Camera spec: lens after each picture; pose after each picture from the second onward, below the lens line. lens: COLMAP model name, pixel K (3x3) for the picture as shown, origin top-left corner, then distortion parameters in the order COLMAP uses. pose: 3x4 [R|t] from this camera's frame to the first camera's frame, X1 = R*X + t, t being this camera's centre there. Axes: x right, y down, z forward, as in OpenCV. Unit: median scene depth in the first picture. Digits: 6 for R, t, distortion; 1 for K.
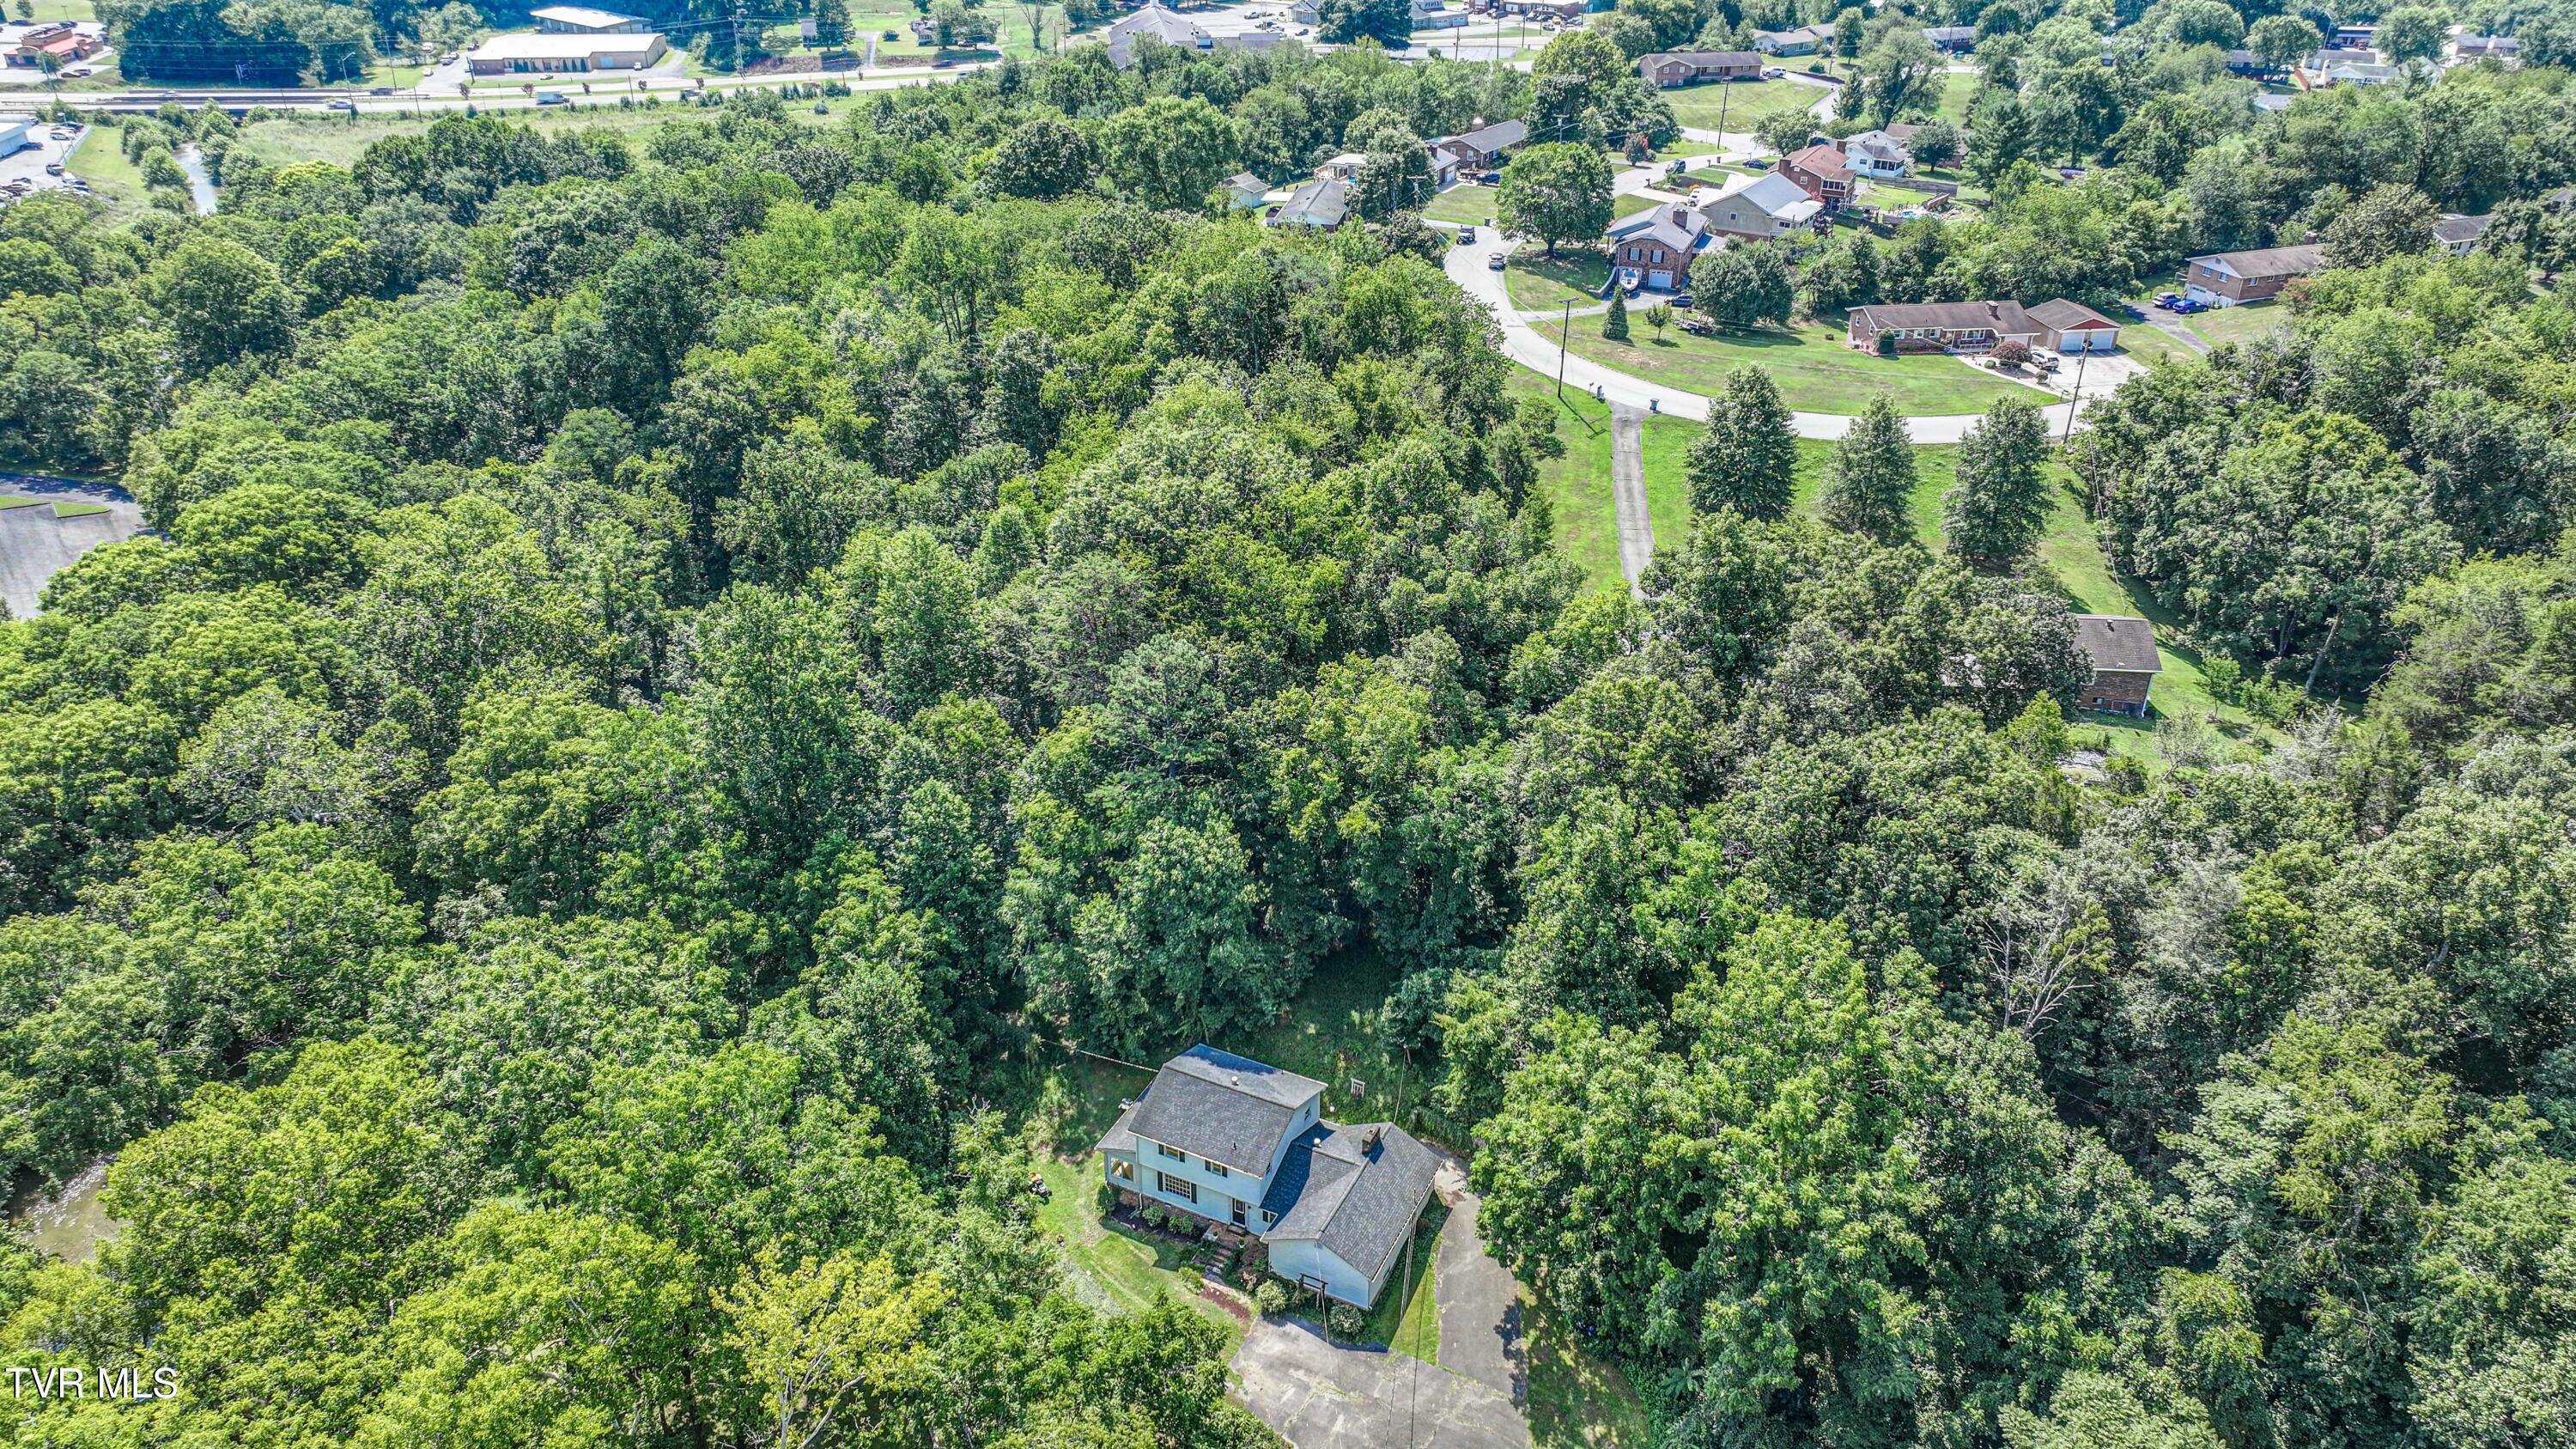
lens RADIAL K [[1789.3, 0, 1286.3], [0, 1789.3, 728.3], [0, 0, 1]] dist [0.002564, 0.011585]
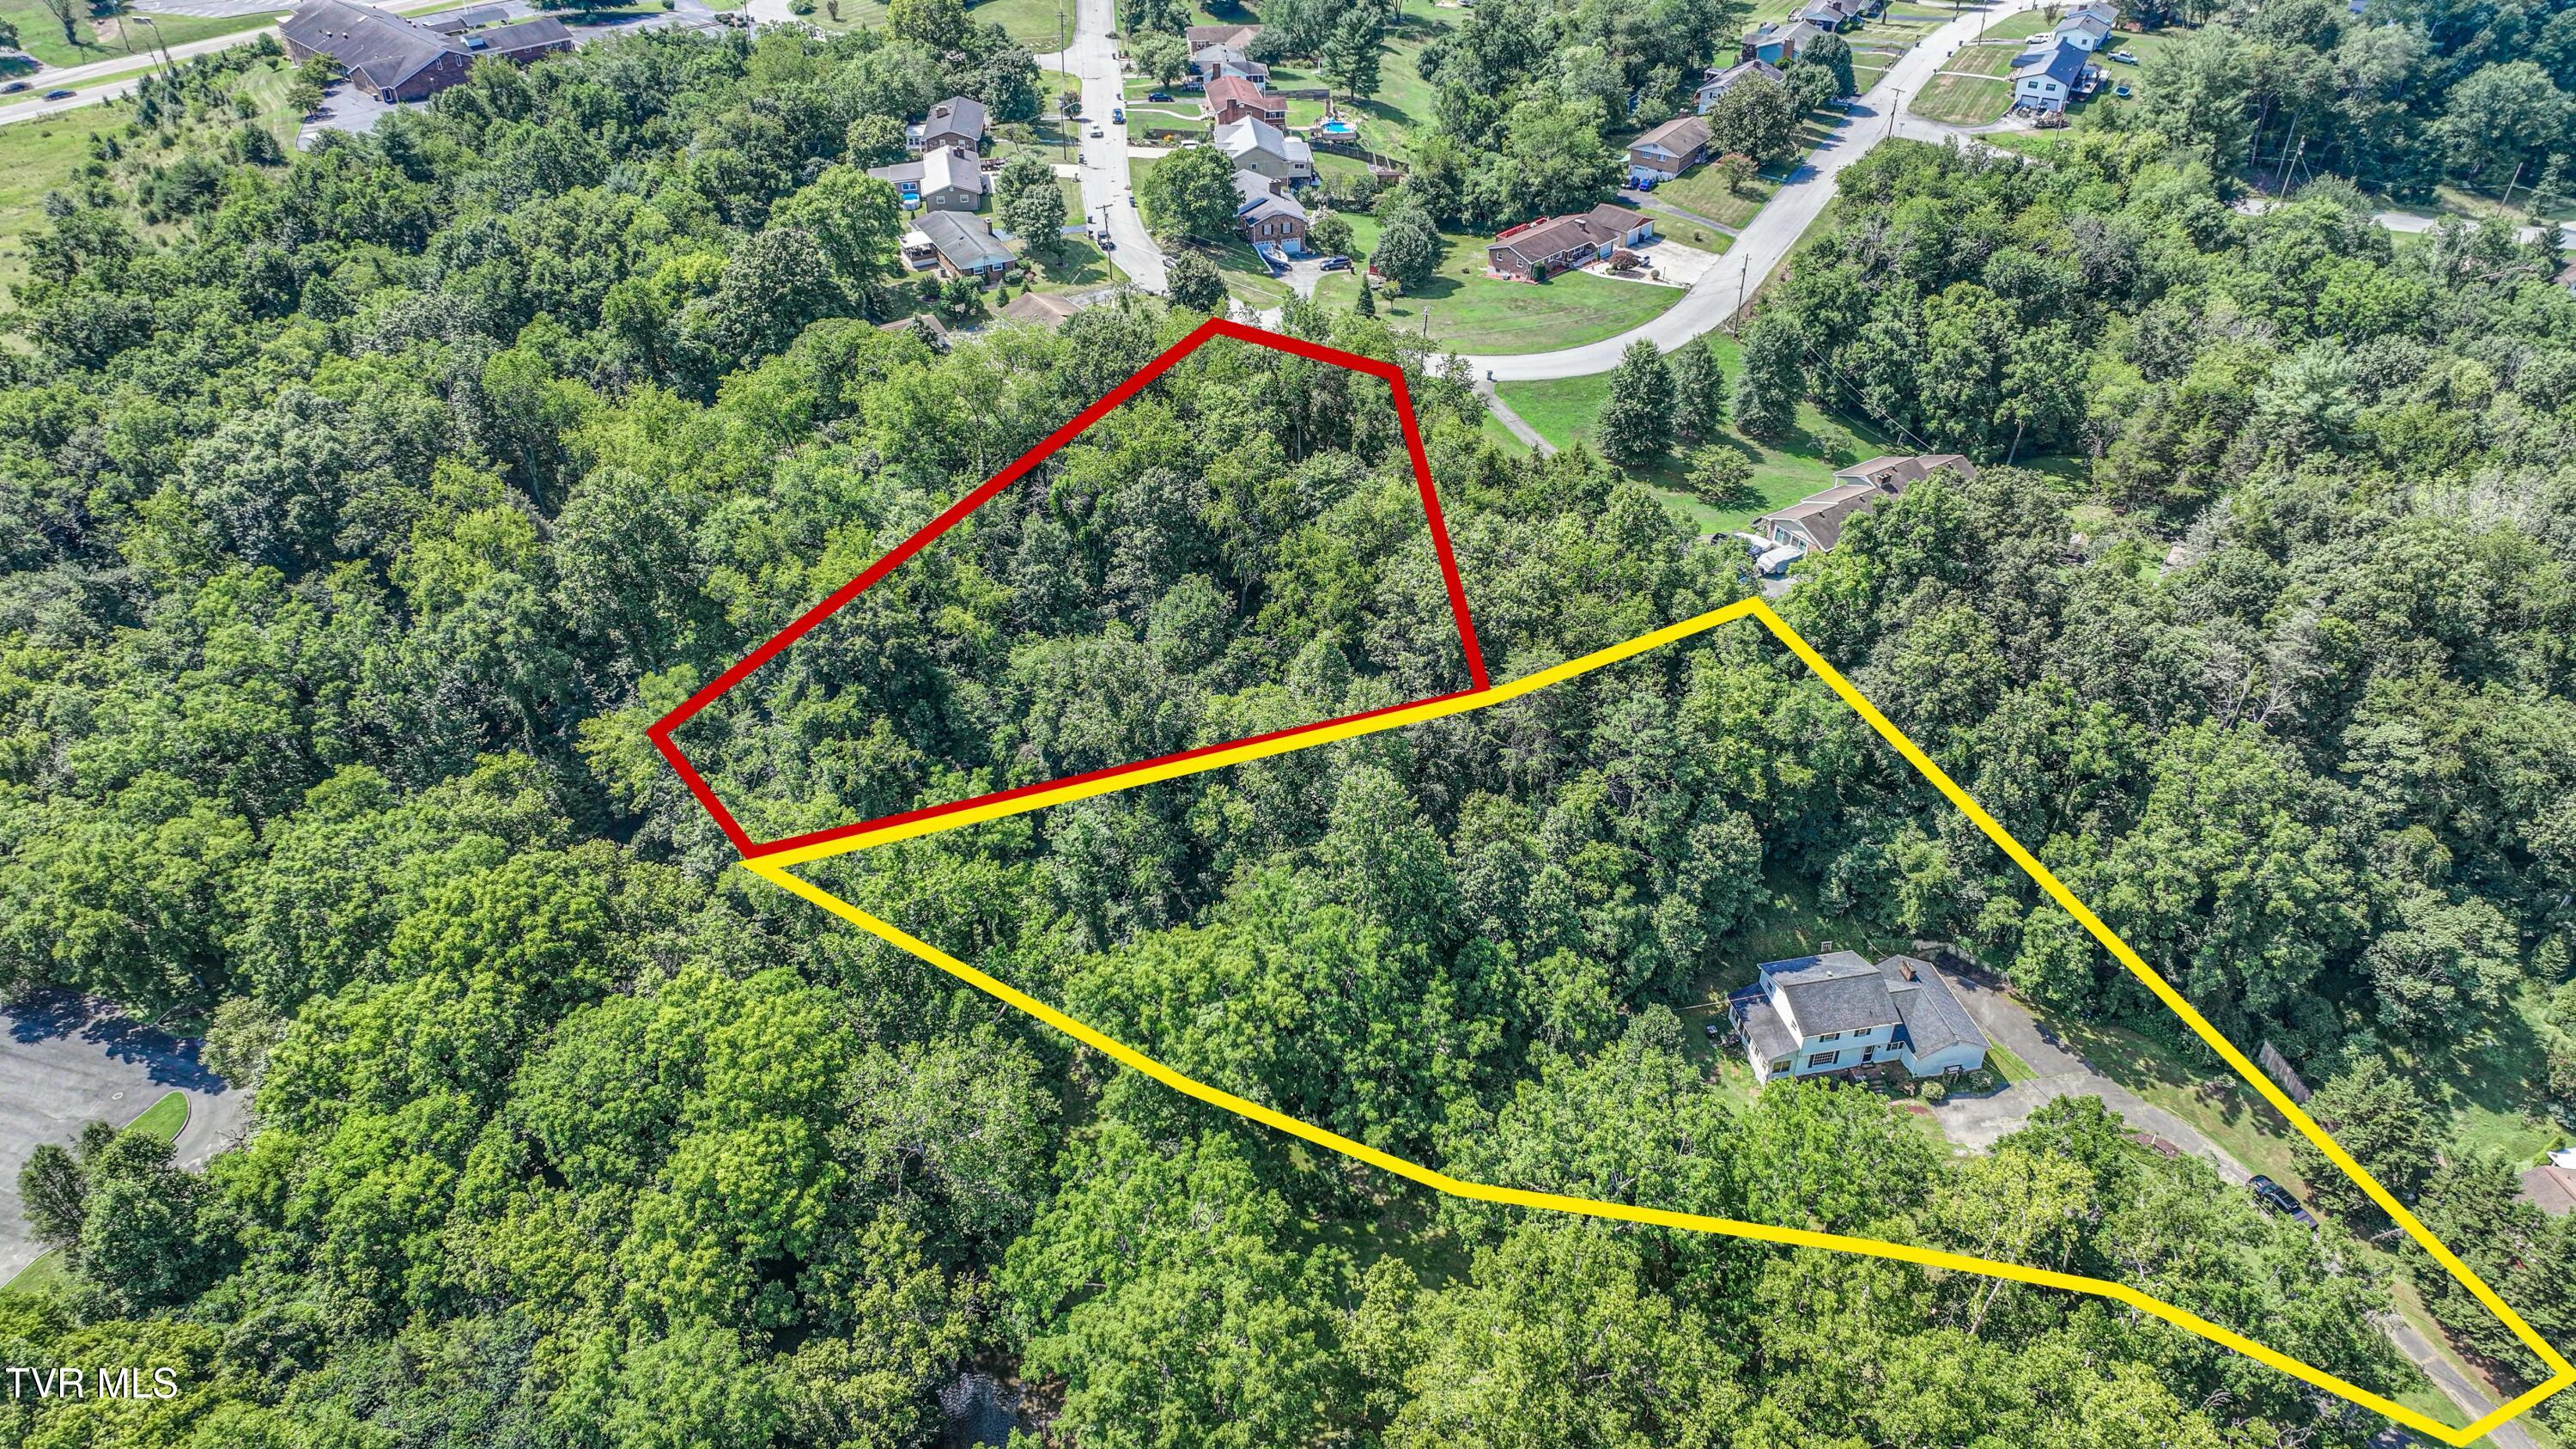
lens RADIAL K [[1789.3, 0, 1297.6], [0, 1789.3, 724.9], [0, 0, 1]] dist [0.002564, 0.011585]
pose [[0.793096, -0.357070, 0.493457, -0.873451], [0.298773, 0.934045, 0.195688, -0.344459], [-0.530785, -0.007768, 0.847471, 0.018493]]
